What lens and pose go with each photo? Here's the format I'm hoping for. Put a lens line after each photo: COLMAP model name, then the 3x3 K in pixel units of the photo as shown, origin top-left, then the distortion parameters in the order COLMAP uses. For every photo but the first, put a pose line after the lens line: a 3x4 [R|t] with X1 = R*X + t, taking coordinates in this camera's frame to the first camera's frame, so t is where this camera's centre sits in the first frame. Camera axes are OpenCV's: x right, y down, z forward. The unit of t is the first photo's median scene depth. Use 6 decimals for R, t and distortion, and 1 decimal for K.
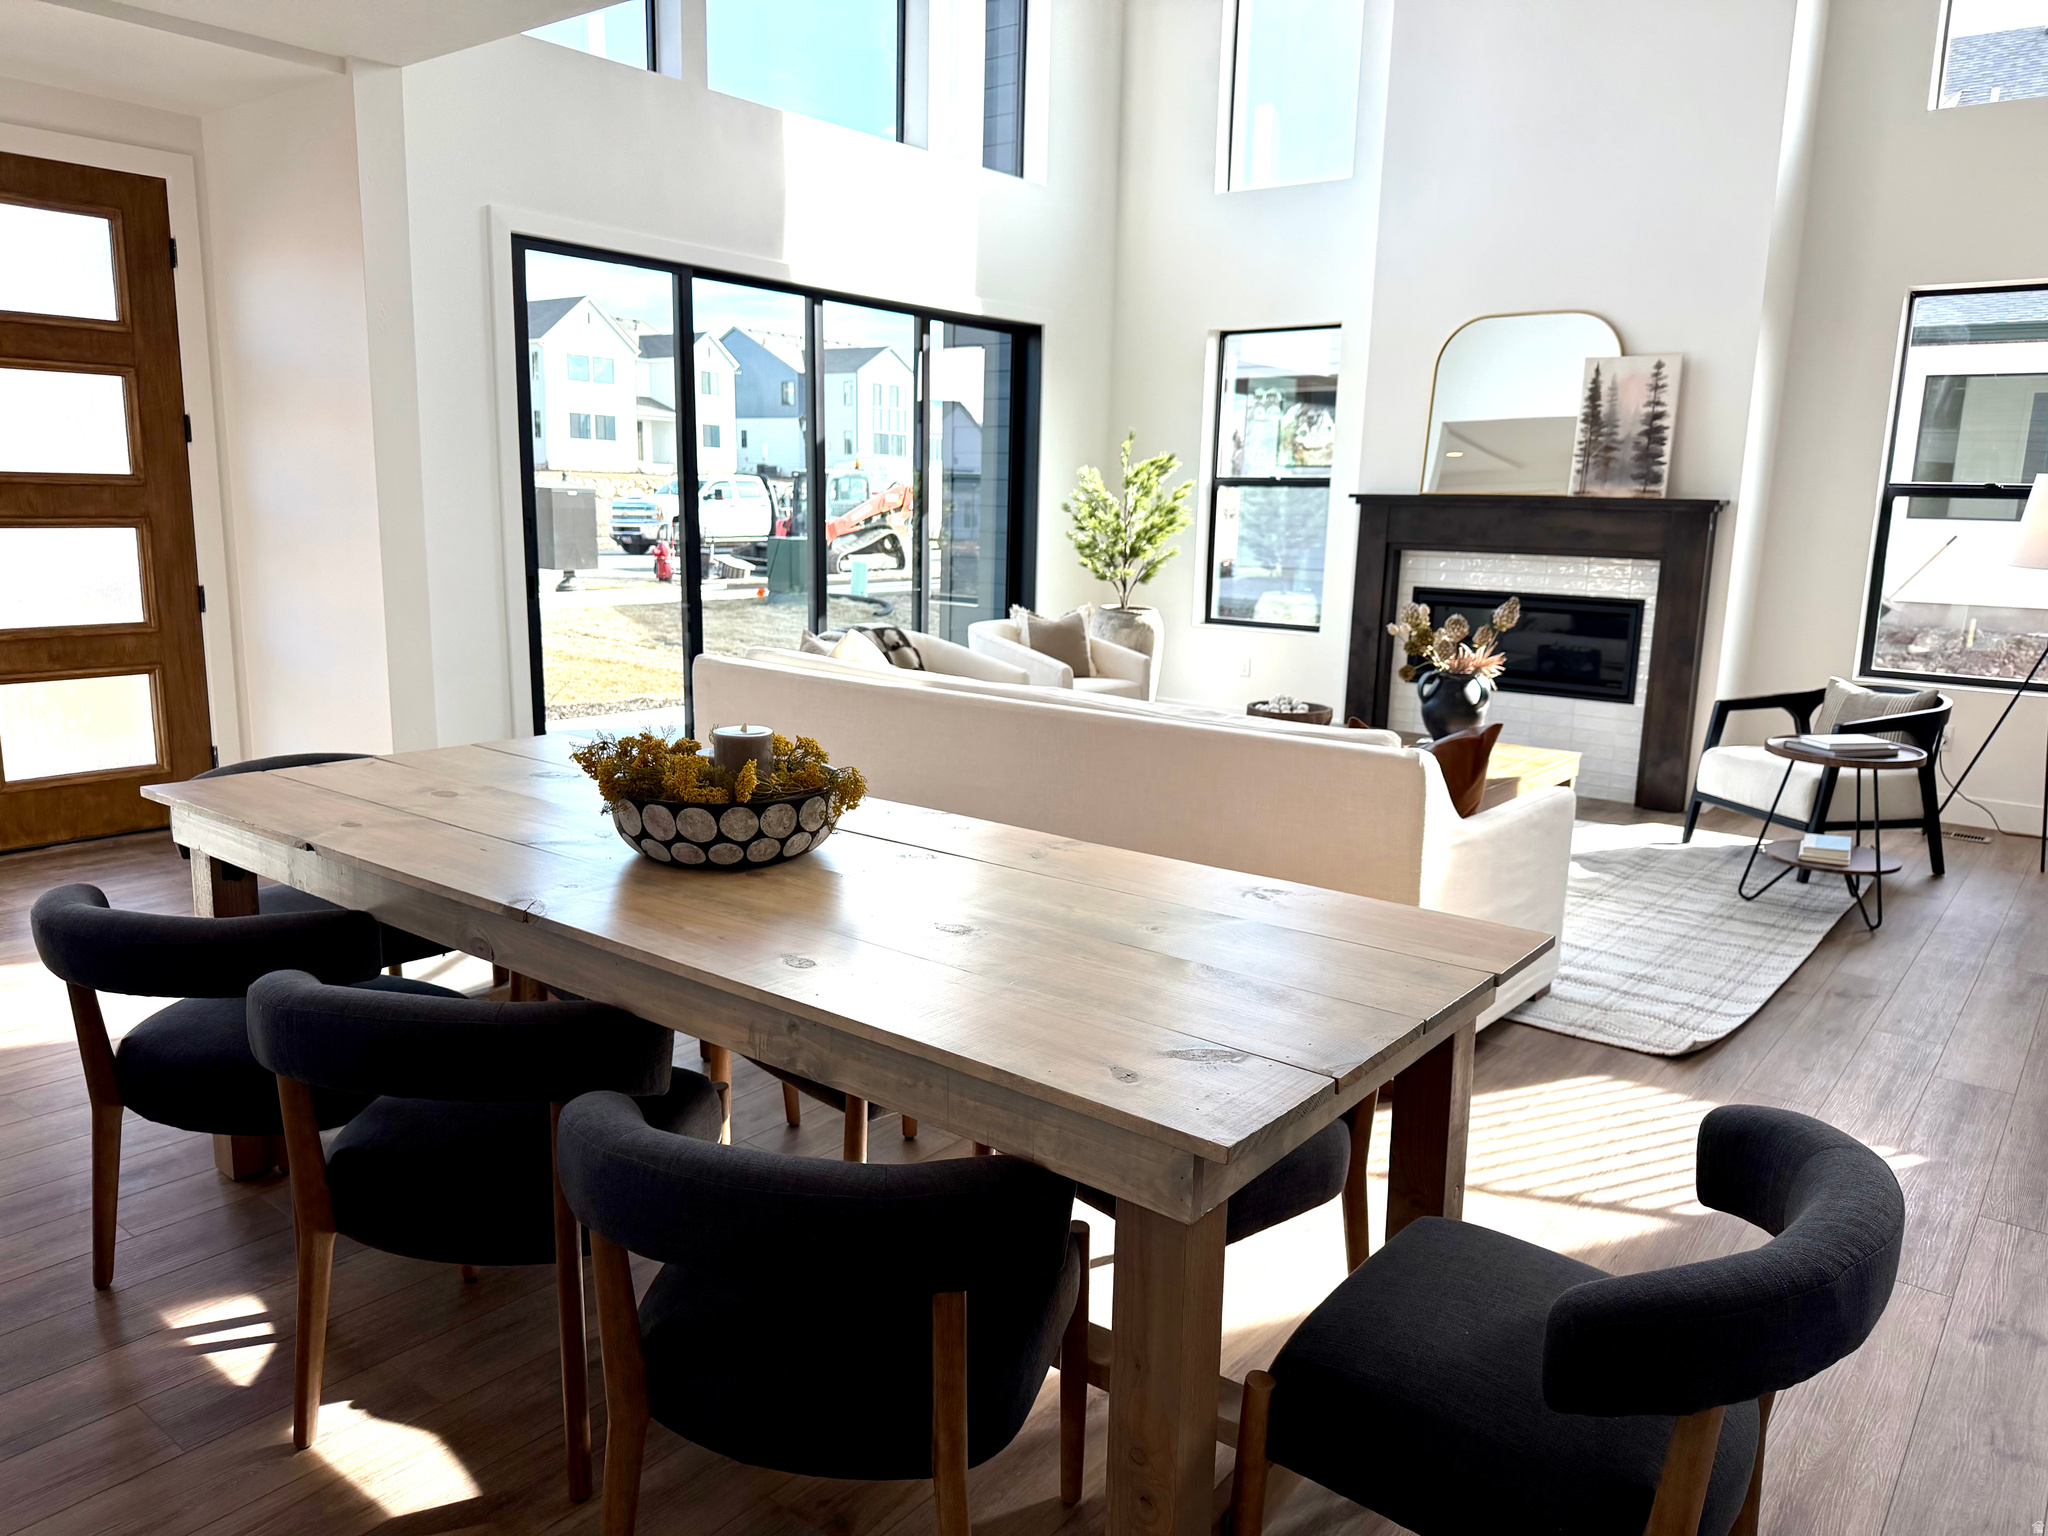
lens RADIAL K [[1453.0, 0, 1026.1], [0, 1453.0, 769.9], [0, 0, 1]] dist [0.068684, -0.099456]
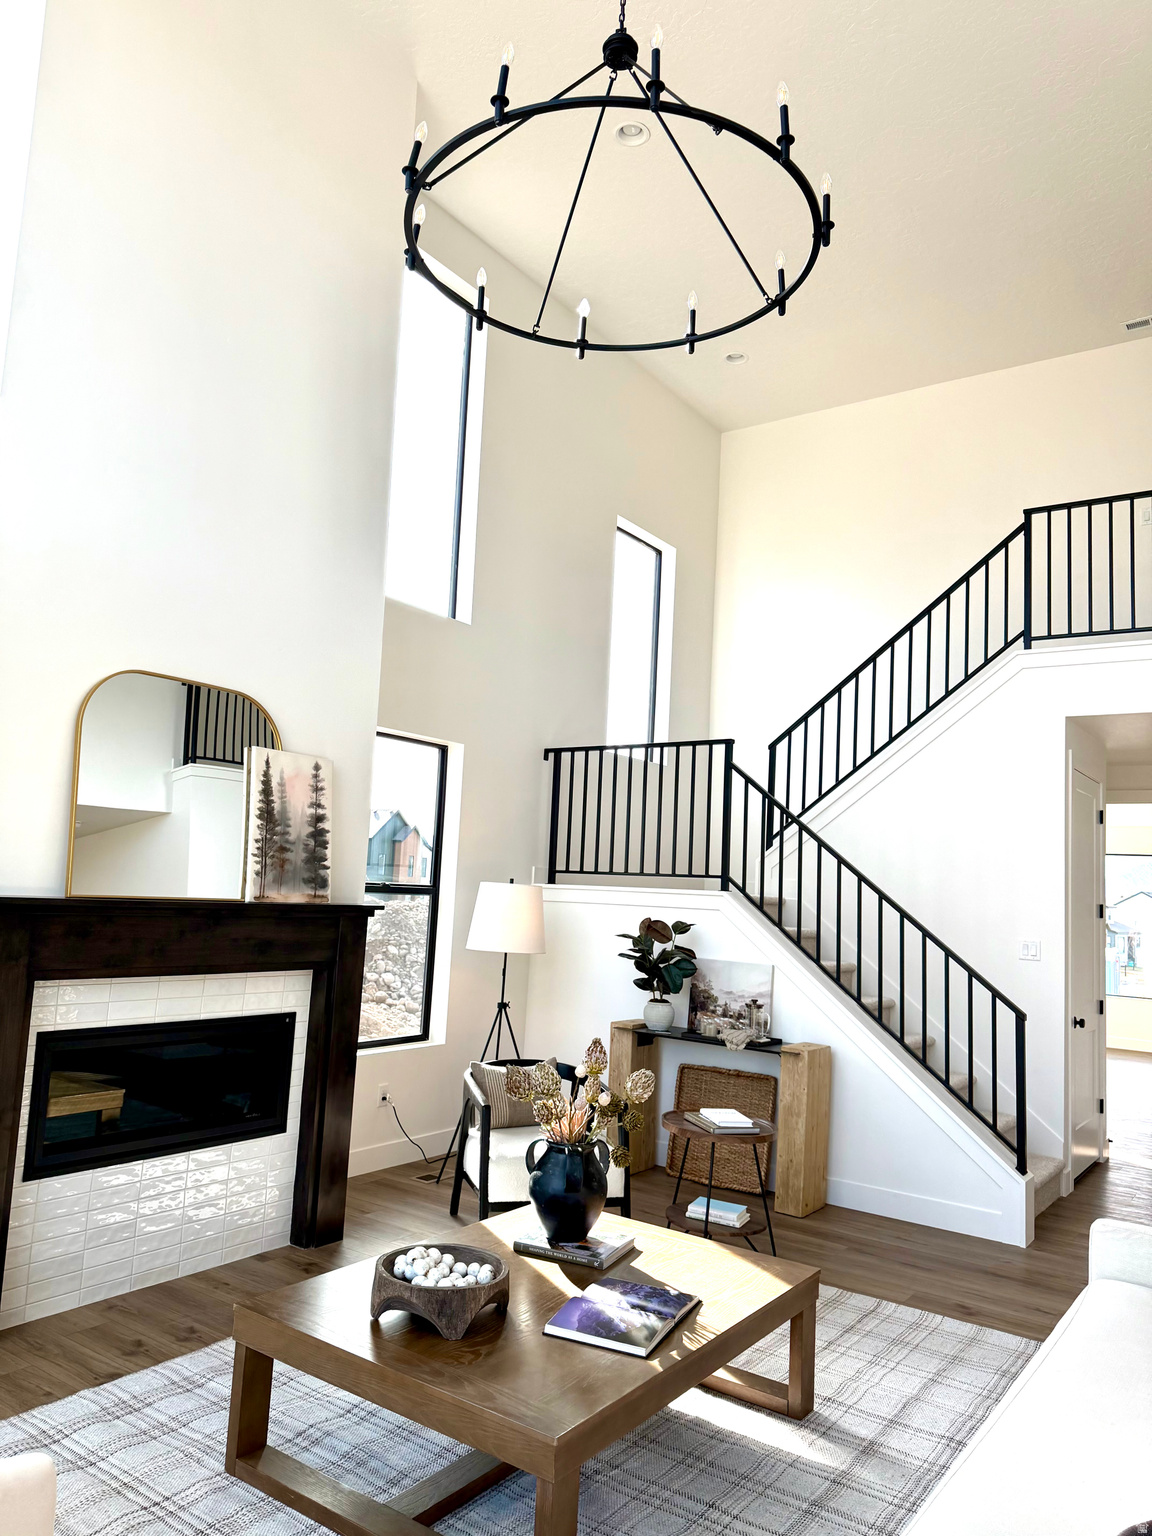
lens RADIAL K [[1089.7, 0, 576.0], [0, 1089.7, 768.0], [0, 0, 1]] dist [0.068684, -0.099456]
pose [[-0.054566, 0.084435, 0.994934, -0.286789], [0.135083, 0.987882, -0.076428, -0.193103], [-0.989331, 0.130229, -0.065311, 0.862014]]
